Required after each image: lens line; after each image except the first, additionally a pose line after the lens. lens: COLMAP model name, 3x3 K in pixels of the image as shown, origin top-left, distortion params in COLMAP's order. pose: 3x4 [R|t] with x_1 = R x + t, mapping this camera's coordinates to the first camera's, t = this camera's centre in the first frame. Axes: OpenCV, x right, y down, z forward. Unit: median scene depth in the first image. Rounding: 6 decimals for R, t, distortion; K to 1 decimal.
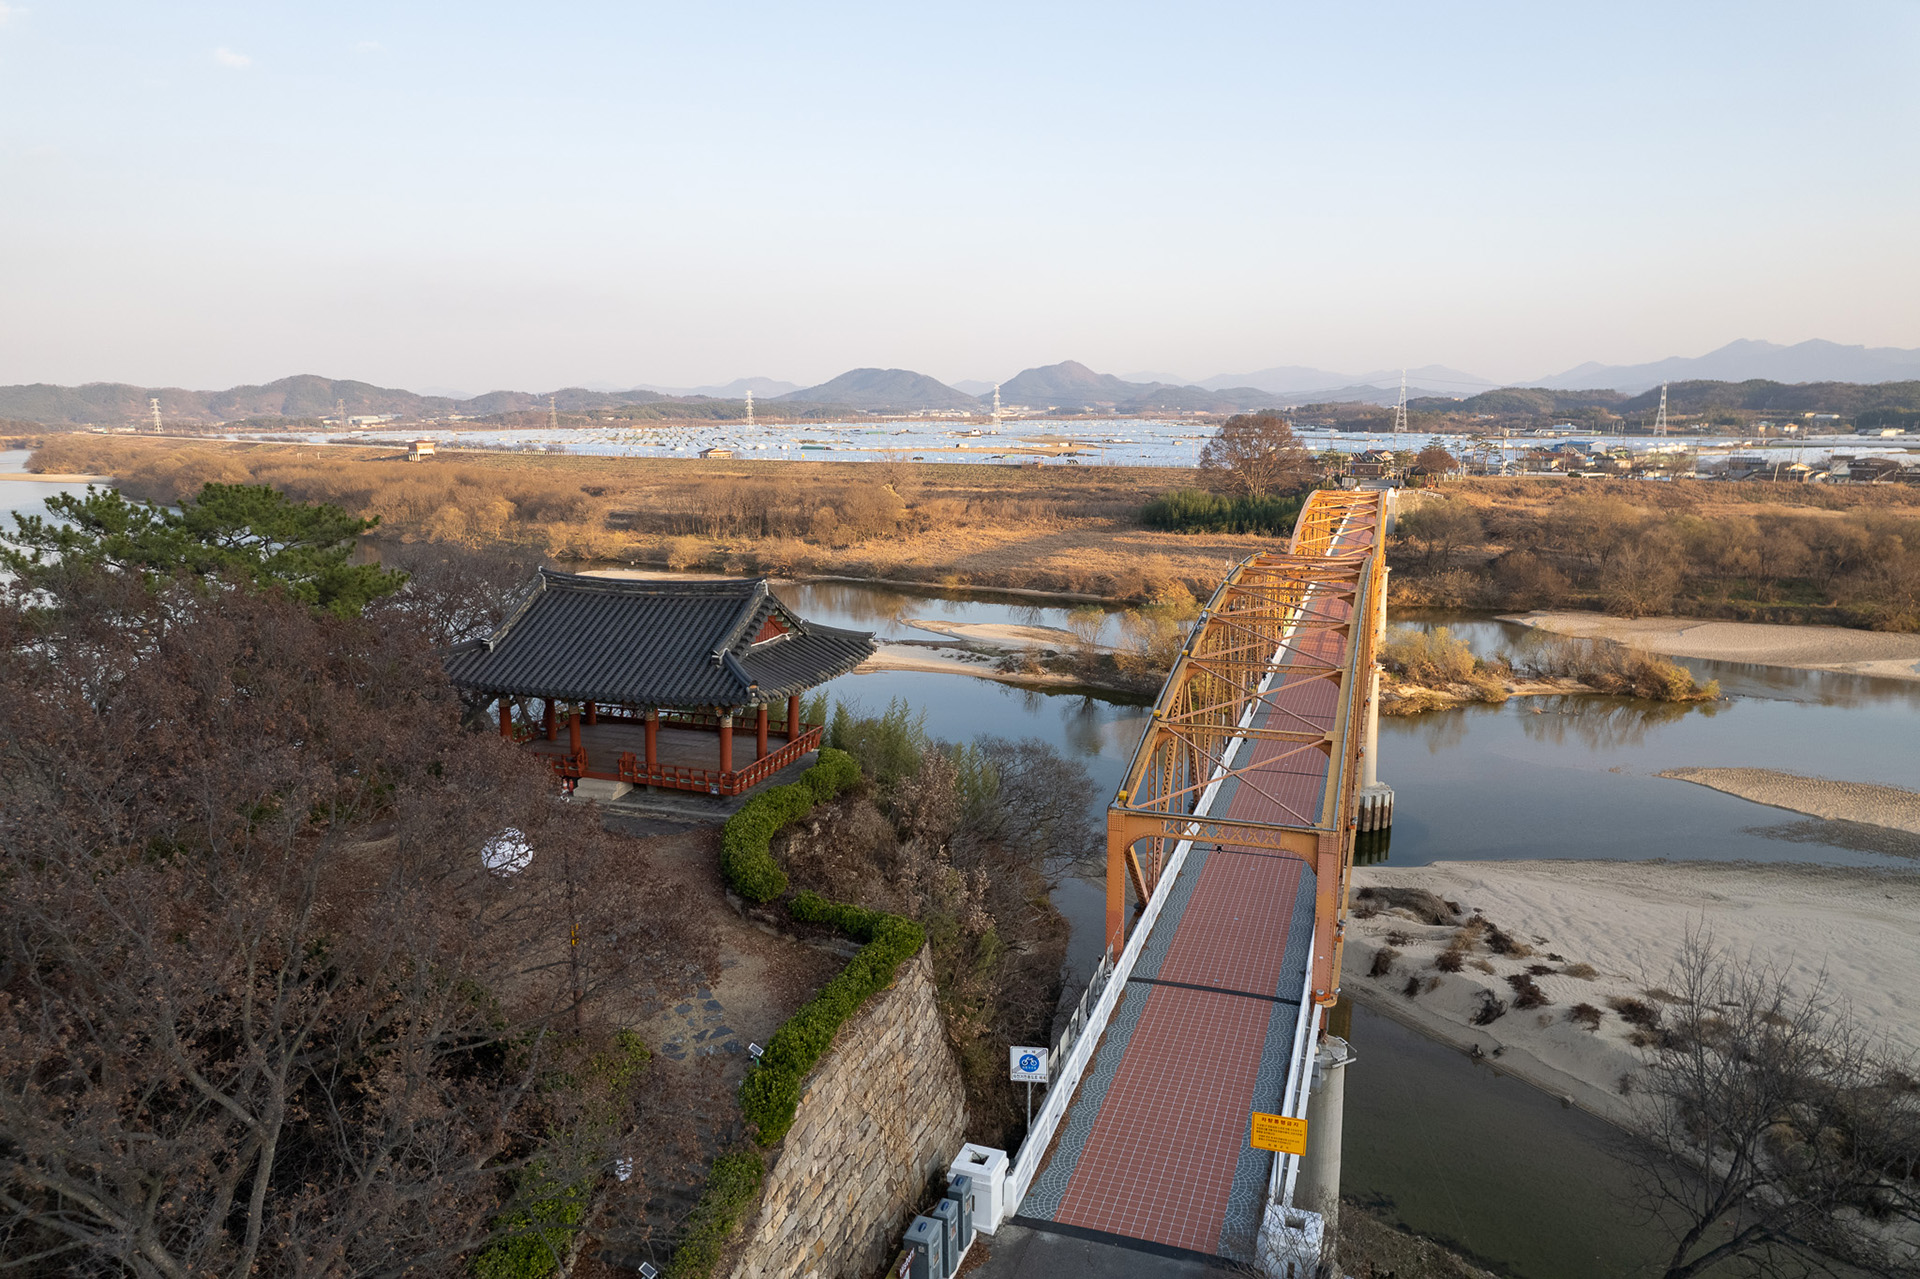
lens RADIAL K [[1215.2, 0, 954.0], [0, 1215.2, 645.4], [0, 0, 1]] dist [-0.076384, 0.063884]
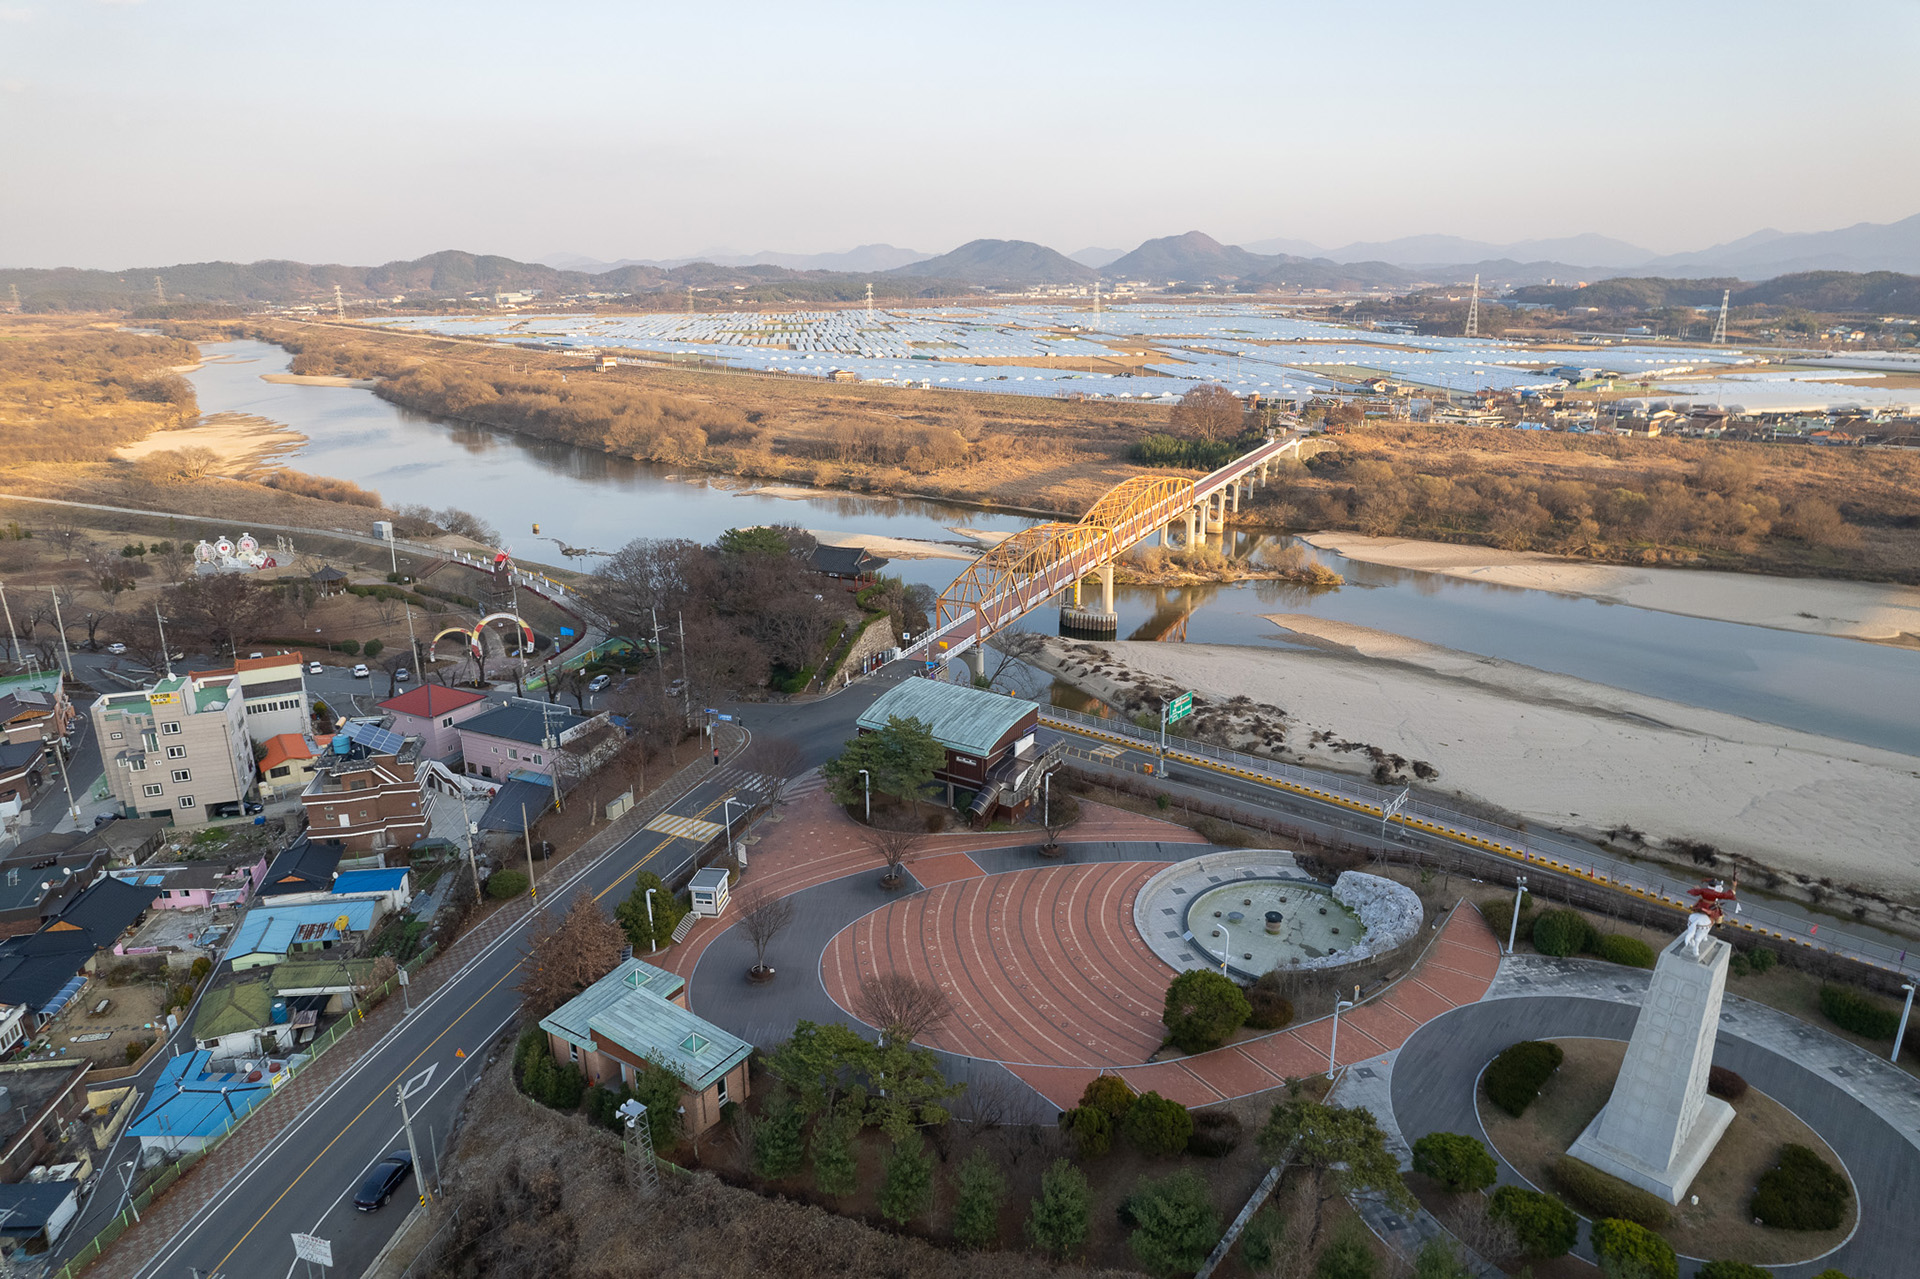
lens RADIAL K [[1215.2, 0, 954.2], [0, 1215.2, 642.2], [0, 0, 1]] dist [-0.076384, 0.063884]
pose [[0.995152, 0.031050, -0.093318, 0.112663], [-0.021342, 0.994423, 0.103288, -0.031917], [0.096005, -0.100795, 0.990264, -0.644058]]
